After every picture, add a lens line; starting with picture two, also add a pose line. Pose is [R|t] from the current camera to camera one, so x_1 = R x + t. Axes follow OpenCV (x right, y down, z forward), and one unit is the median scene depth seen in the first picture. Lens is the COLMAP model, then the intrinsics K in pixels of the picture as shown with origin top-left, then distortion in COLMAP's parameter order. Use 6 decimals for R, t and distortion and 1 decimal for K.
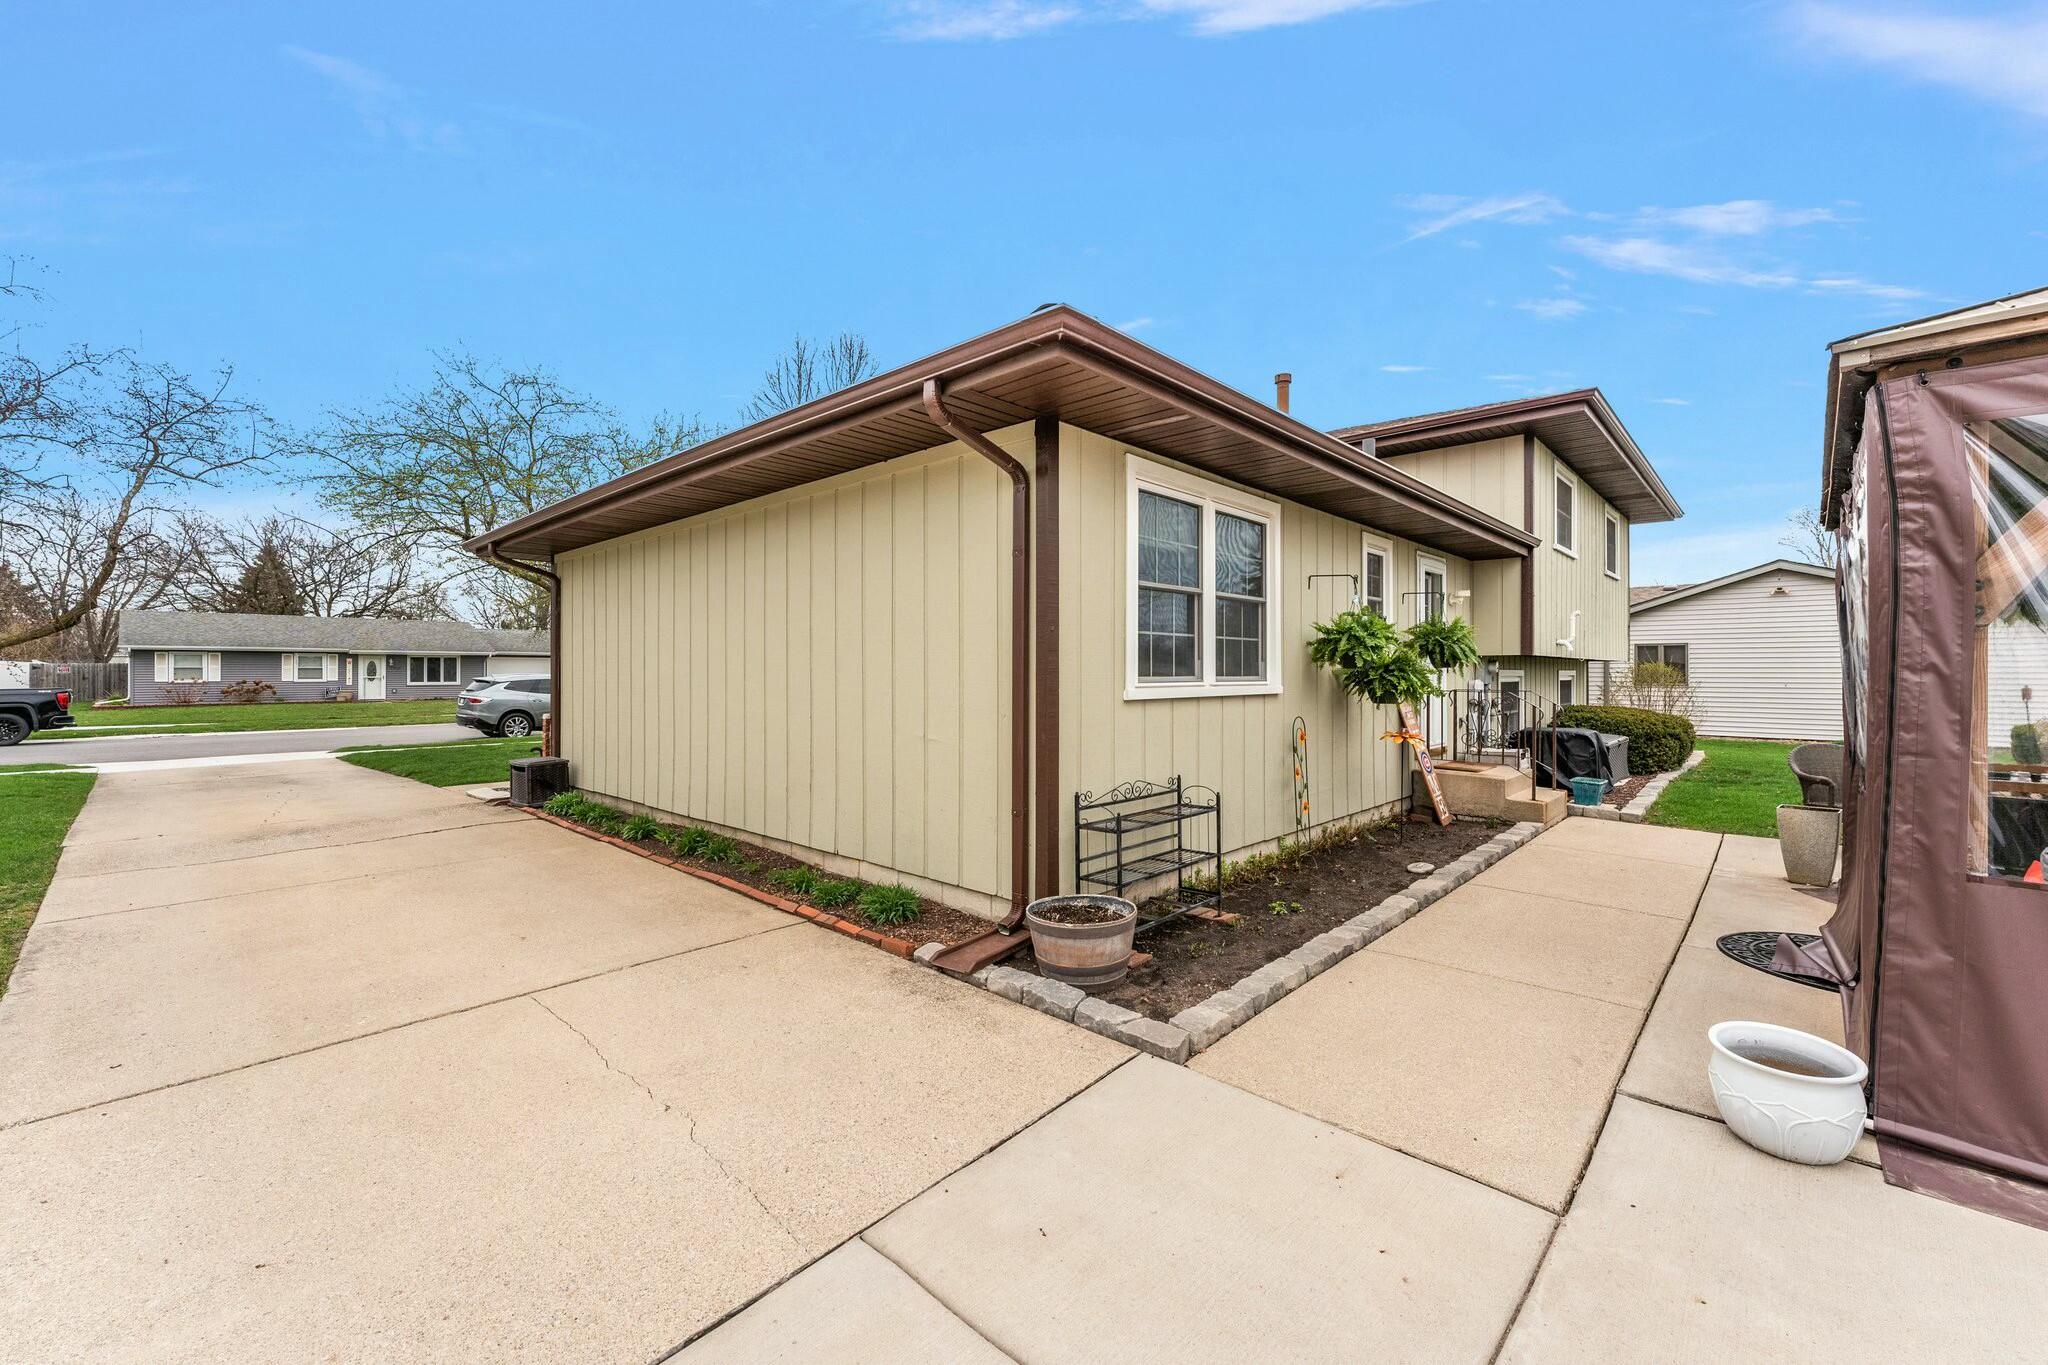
lens RADIAL K [[835.3, 0, 1012.6], [0, 835.3, 669.7], [0, 0, 1]] dist [0.000645, 0.001172]
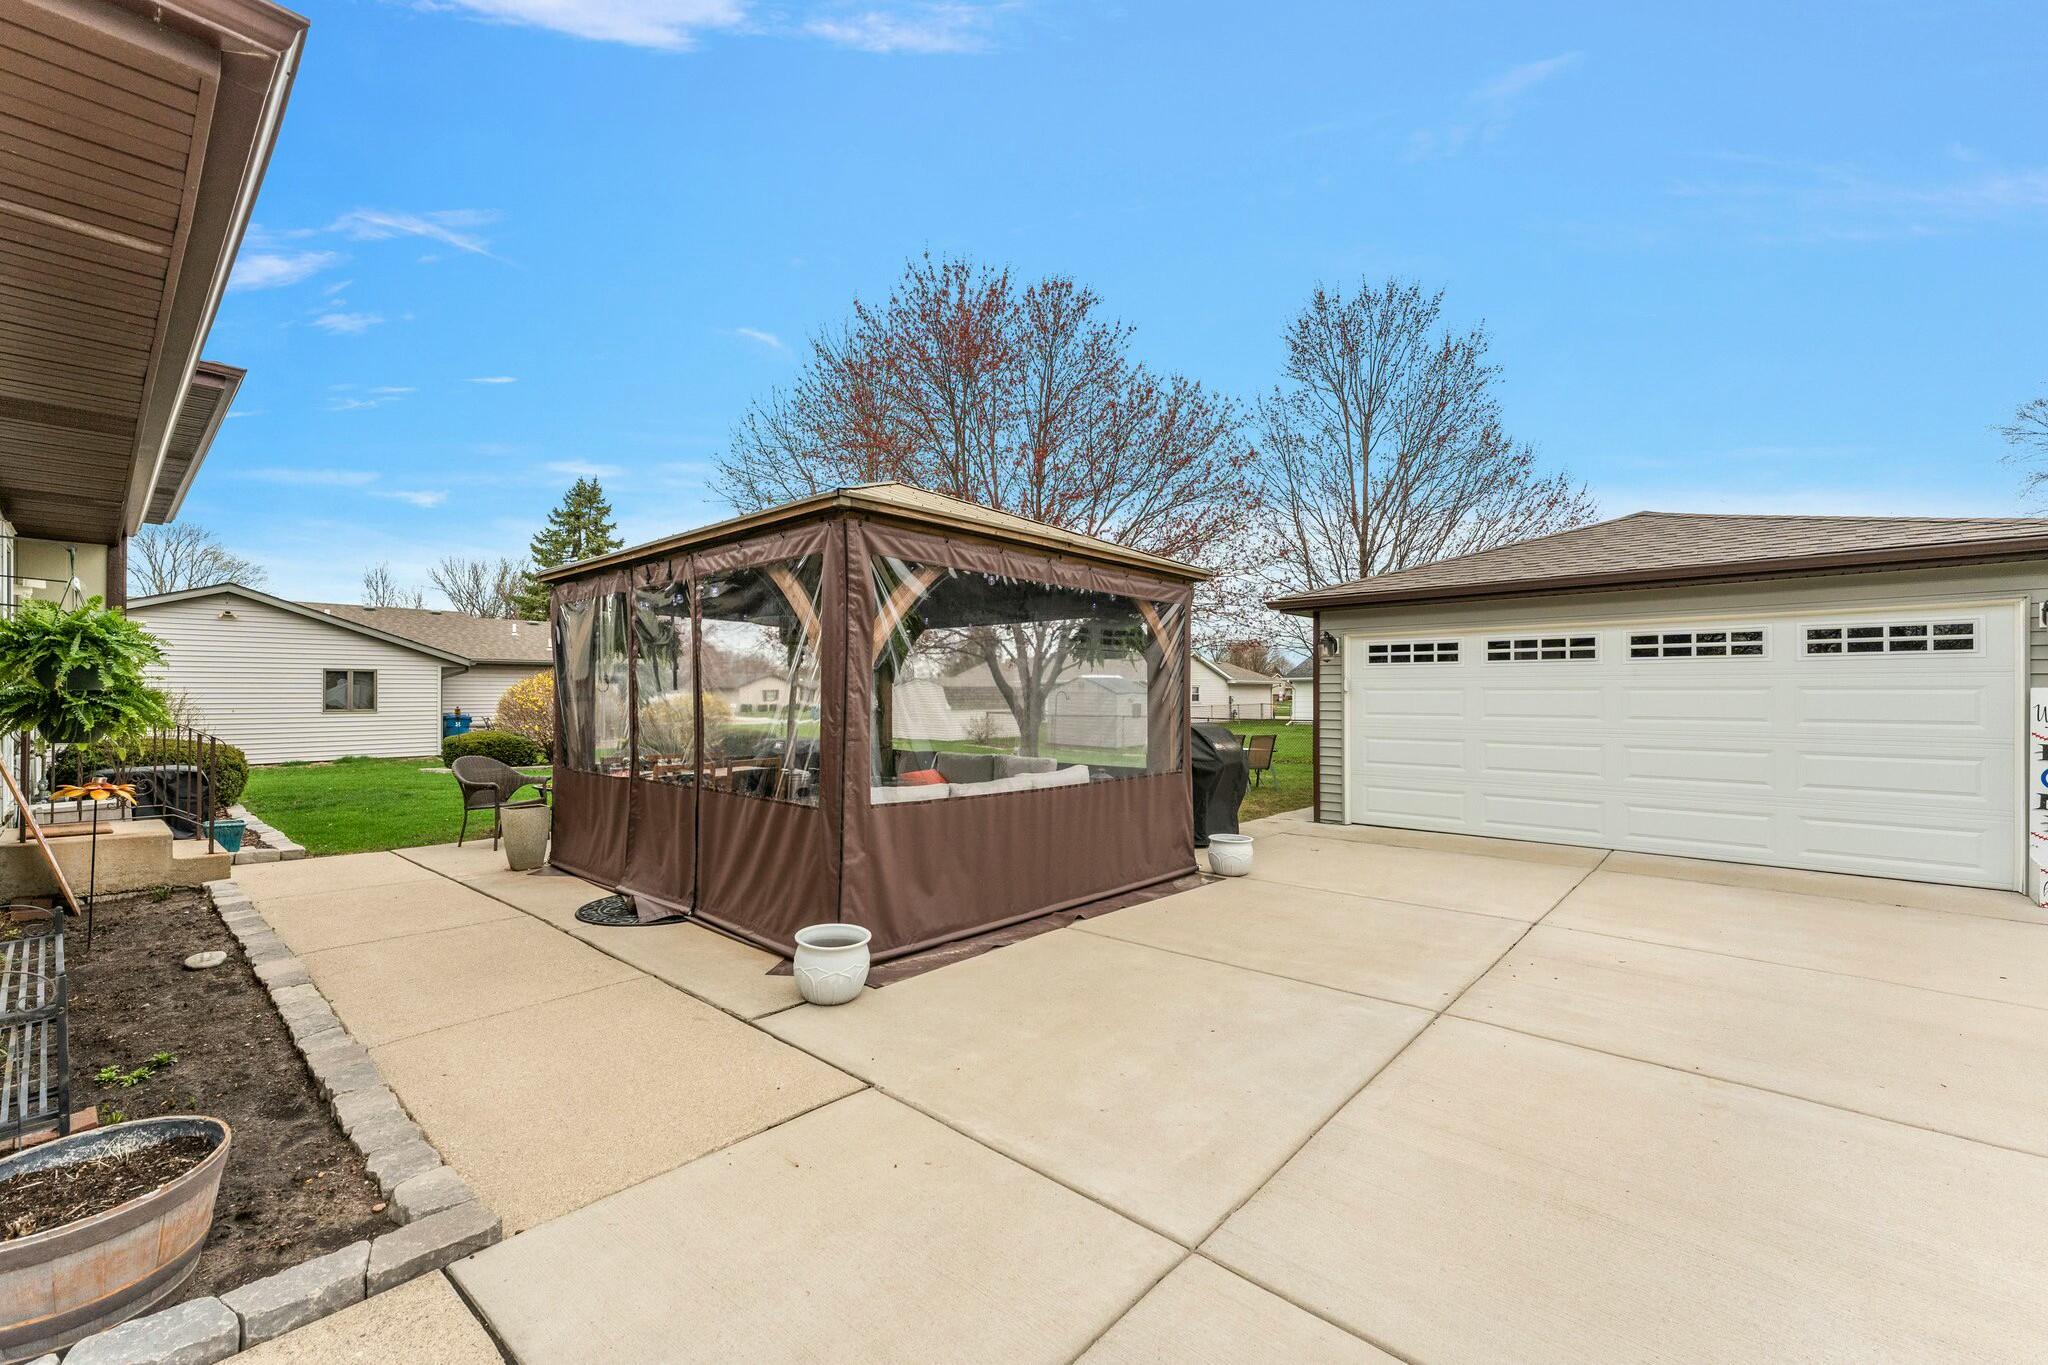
lens RADIAL K [[835.3, 0, 1027.7], [0, 835.3, 692.5], [0, 0, 1]] dist [0.000645, 0.001172]
pose [[-0.029248, 0.003358, 0.999567, -0.481193], [0.001139, 0.999994, -0.003326, 0.006824], [-0.999572, 0.001041, -0.029251, 0.519925]]
